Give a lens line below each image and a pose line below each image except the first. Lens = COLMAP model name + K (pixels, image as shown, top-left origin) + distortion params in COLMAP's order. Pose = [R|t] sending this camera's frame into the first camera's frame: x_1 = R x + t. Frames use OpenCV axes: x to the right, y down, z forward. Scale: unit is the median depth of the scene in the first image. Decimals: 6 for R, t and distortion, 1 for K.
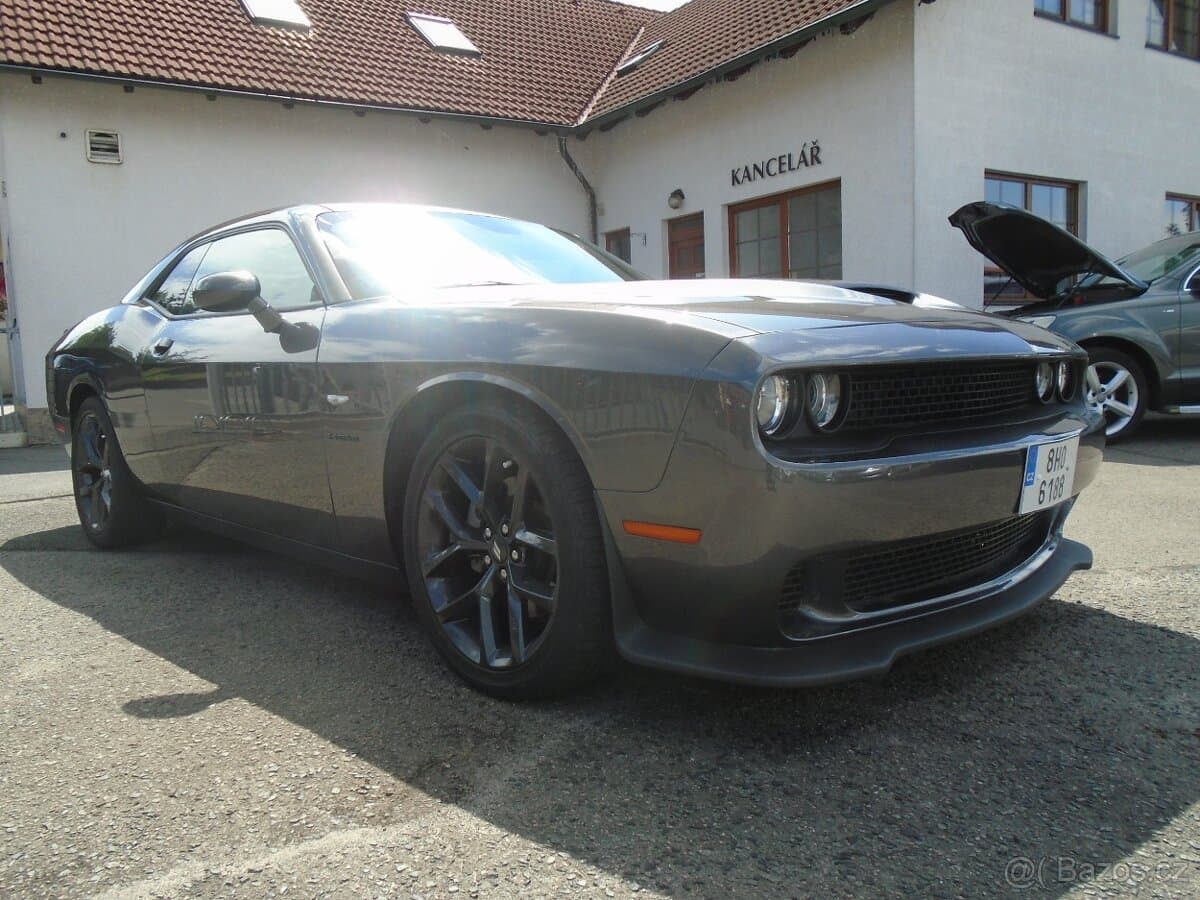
lens RADIAL K [[937.5, 0, 602.6], [0, 937.5, 472.4], [0, 0, 1]] dist [-0.075680, 0.127557]
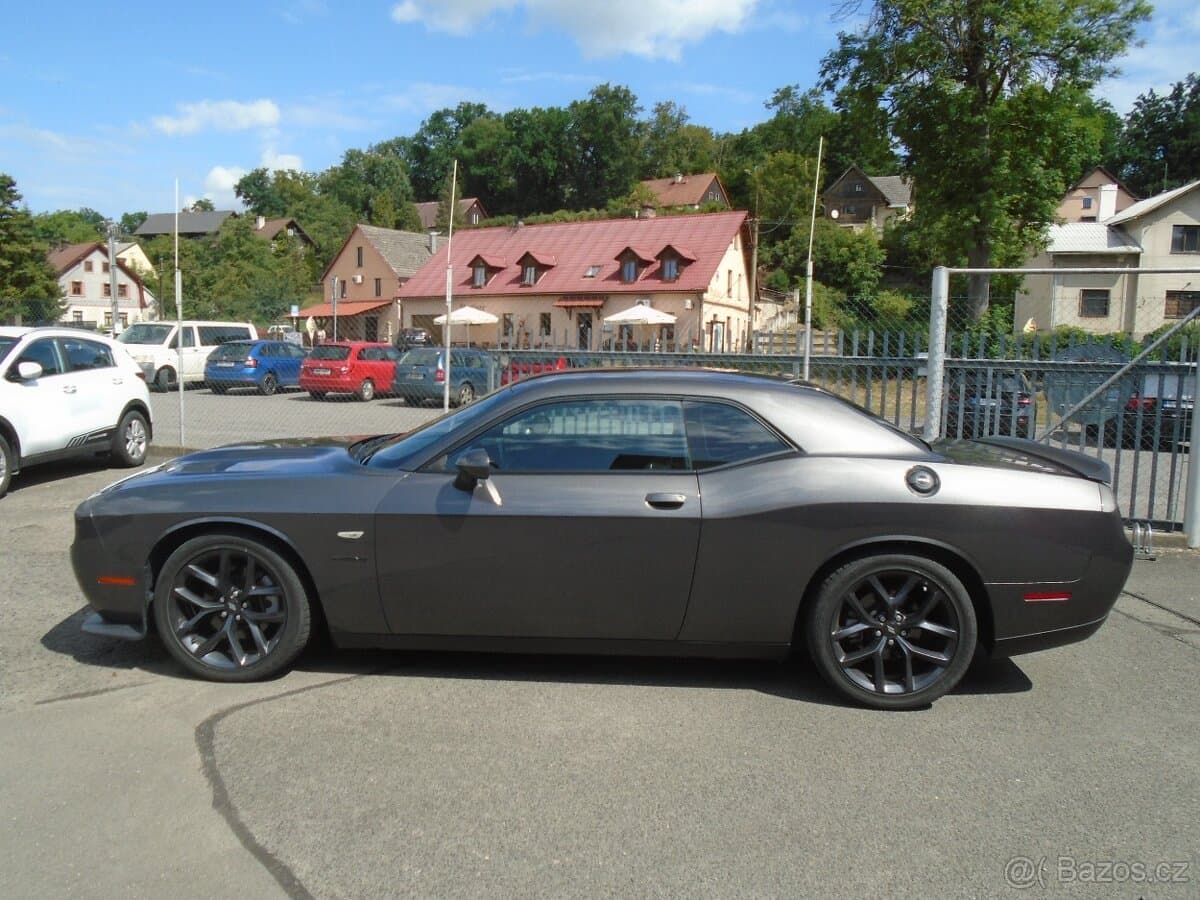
lens RADIAL K [[956.7, 0, 590.4], [0, 956.7, 439.0], [0, 0, 1]] dist [-0.007381, 0.007655]
pose [[-0.751565, 0.089858, -0.653510, 0.258814], [-0.073385, 0.973140, 0.218203, -0.183733], [0.655564, 0.211952, -0.724784, 0.763025]]
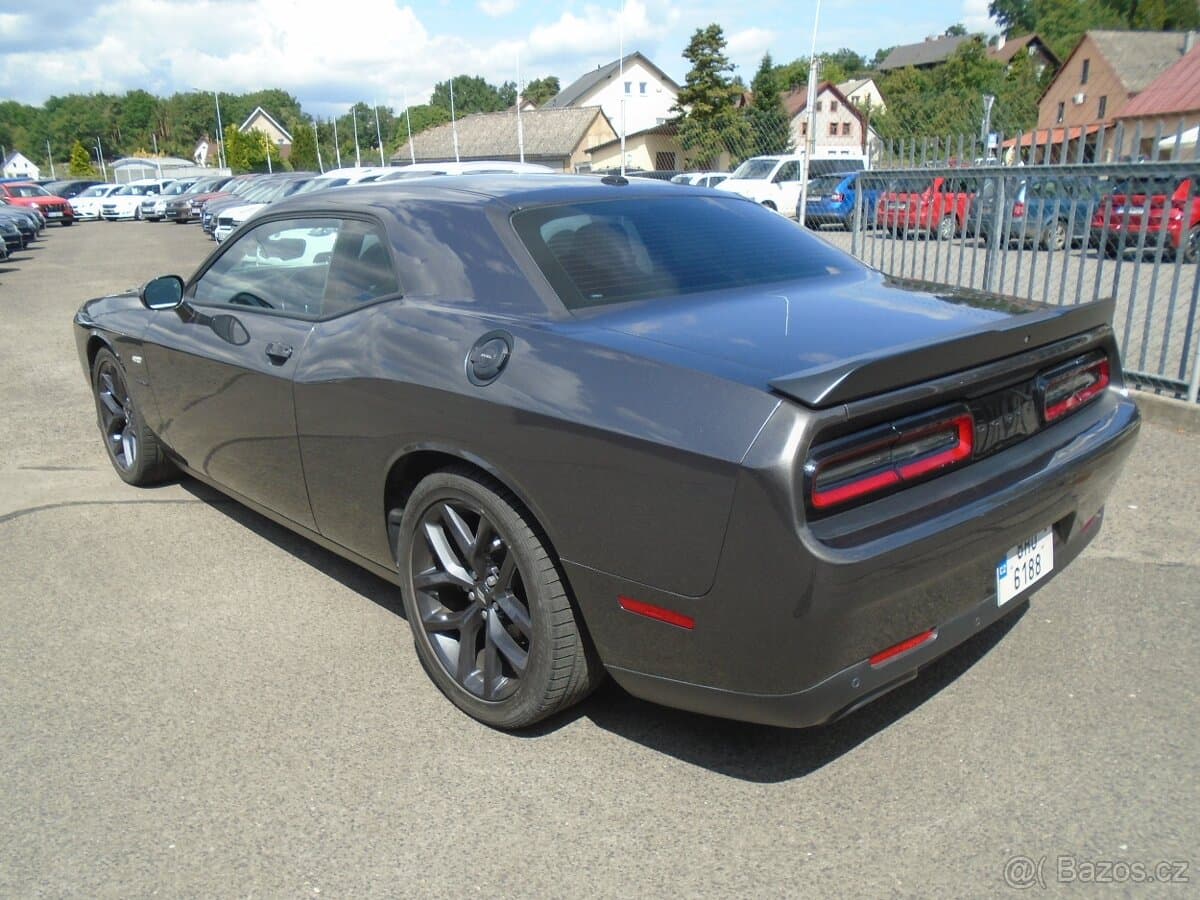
lens RADIAL K [[946.4, 0, 582.6], [0, 946.4, 456.3], [0, 0, 1]] dist [-0.030055, 0.031377]
pose [[-0.998000, 0.034734, 0.052810, -0.151301], [0.053042, 0.914611, 0.400840, -0.157521], [-0.034378, 0.402839, -0.914625, 0.782205]]
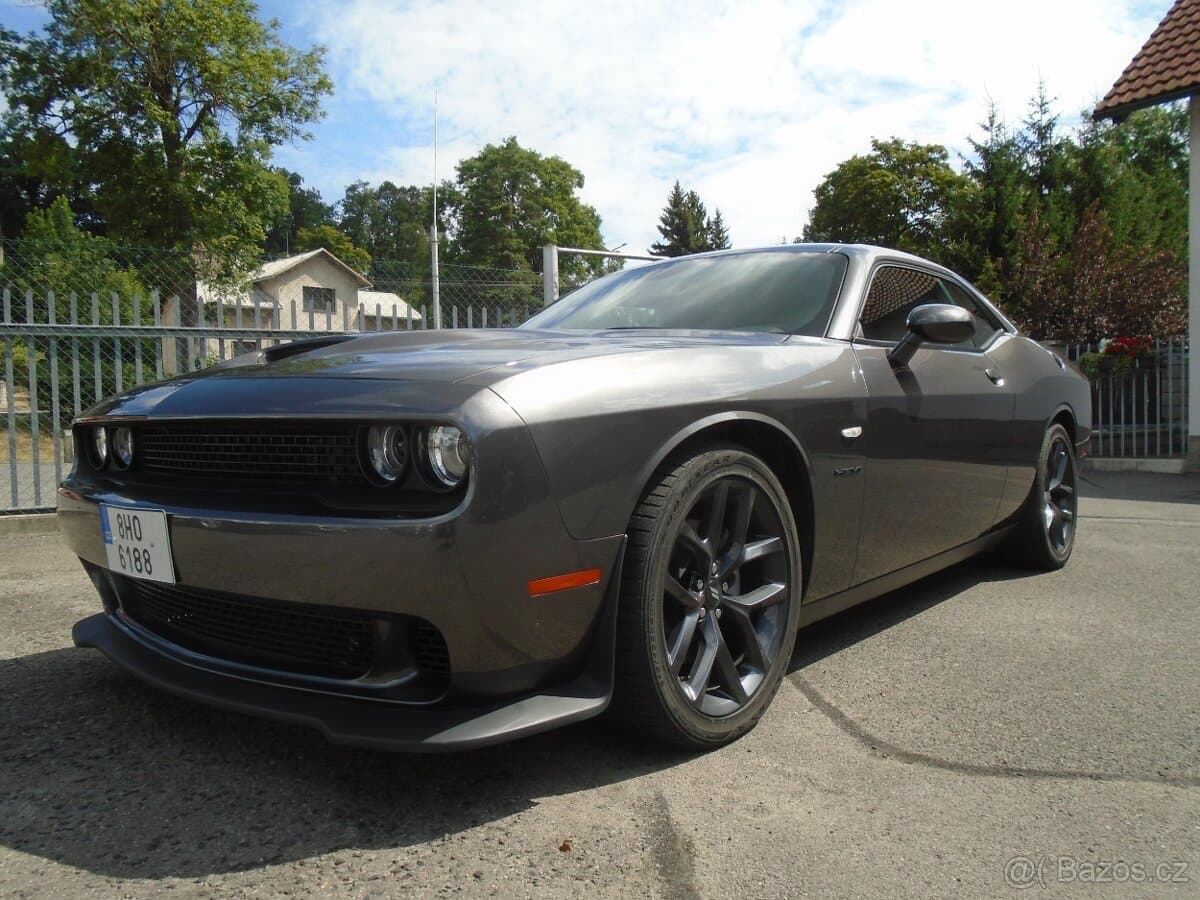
lens RADIAL K [[947.8, 0, 592.8], [0, 947.8, 433.2], [0, 0, 1]] dist [-0.009504, 0.005243]
pose [[0.099155, 0.055919, -0.993500, 0.323410], [-0.112363, 0.992663, 0.044658, -0.044972], [0.988708, 0.107204, 0.104711, 0.293097]]
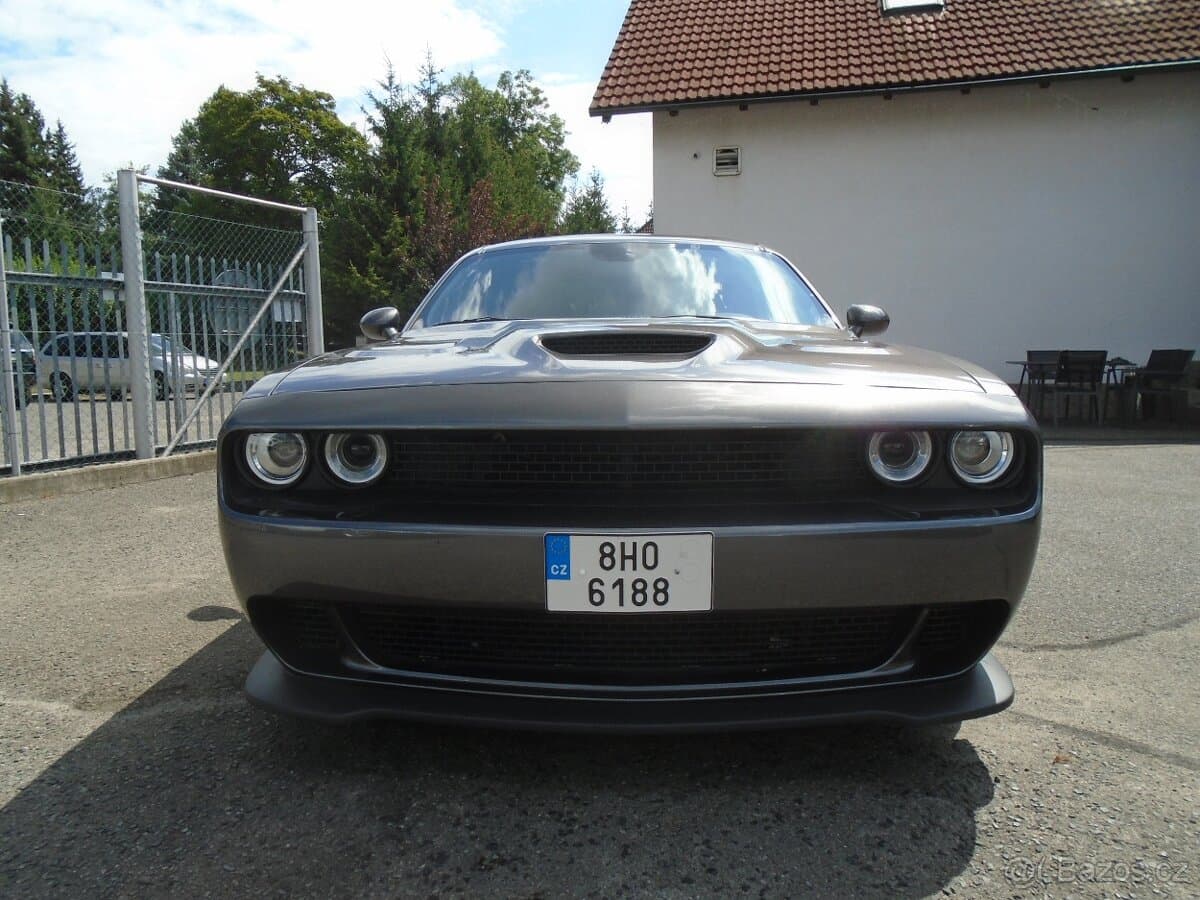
lens RADIAL K [[954.2, 0, 604.0], [0, 954.2, 424.8], [0, 0, 1]] dist [-0.021331, -0.008546]
pose [[0.709234, 0.088282, -0.699424, 0.227367], [-0.107896, 0.994032, 0.016059, -0.030749], [0.696668, 0.064075, 0.714526, 0.078534]]
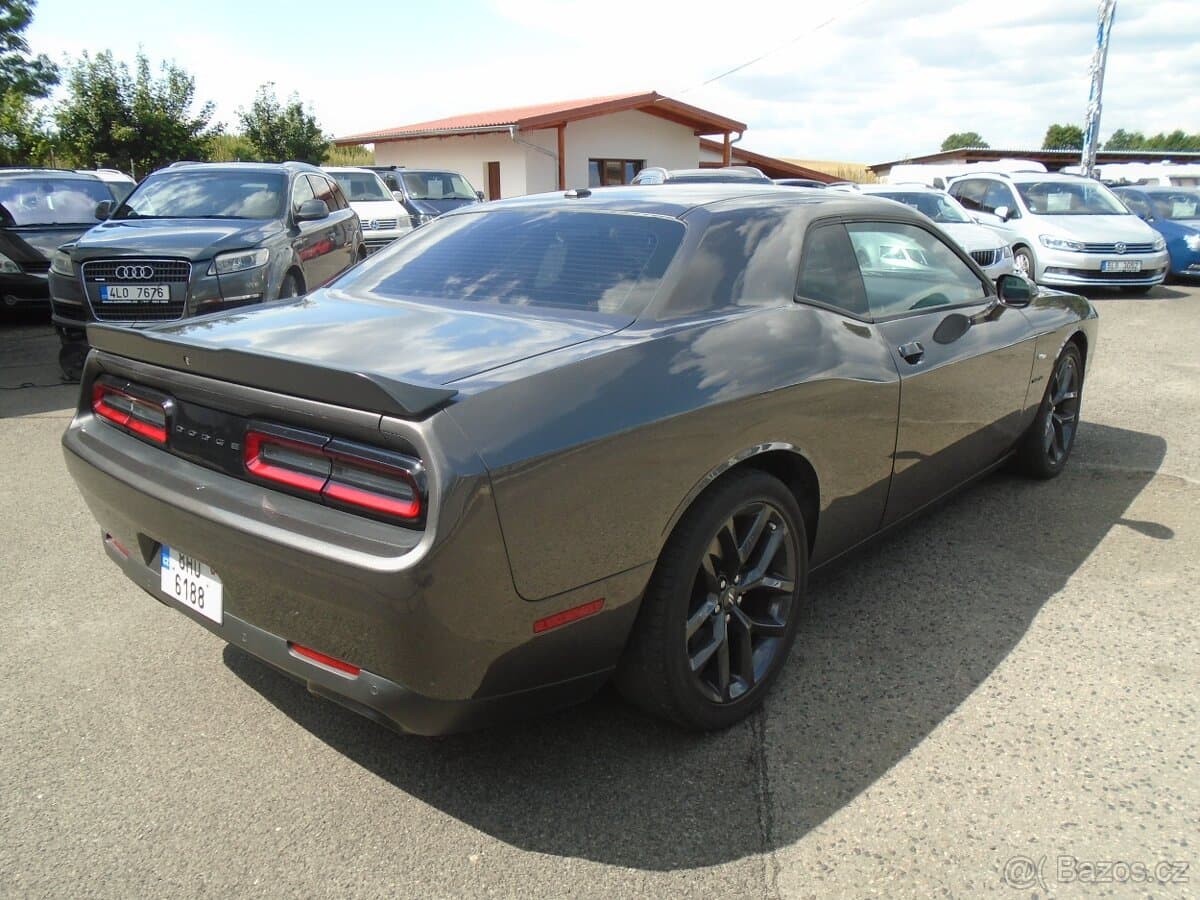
lens RADIAL K [[926.2, 0, 600.0], [0, 926.2, 450.0], [0, 0, 1]] dist [-0.000477, 0.005177]
pose [[-0.080410, -0.239461, 0.967570, -0.472362], [0.132499, 0.959531, 0.248483, -0.109473], [-0.987916, 0.148182, -0.045428, 0.479814]]
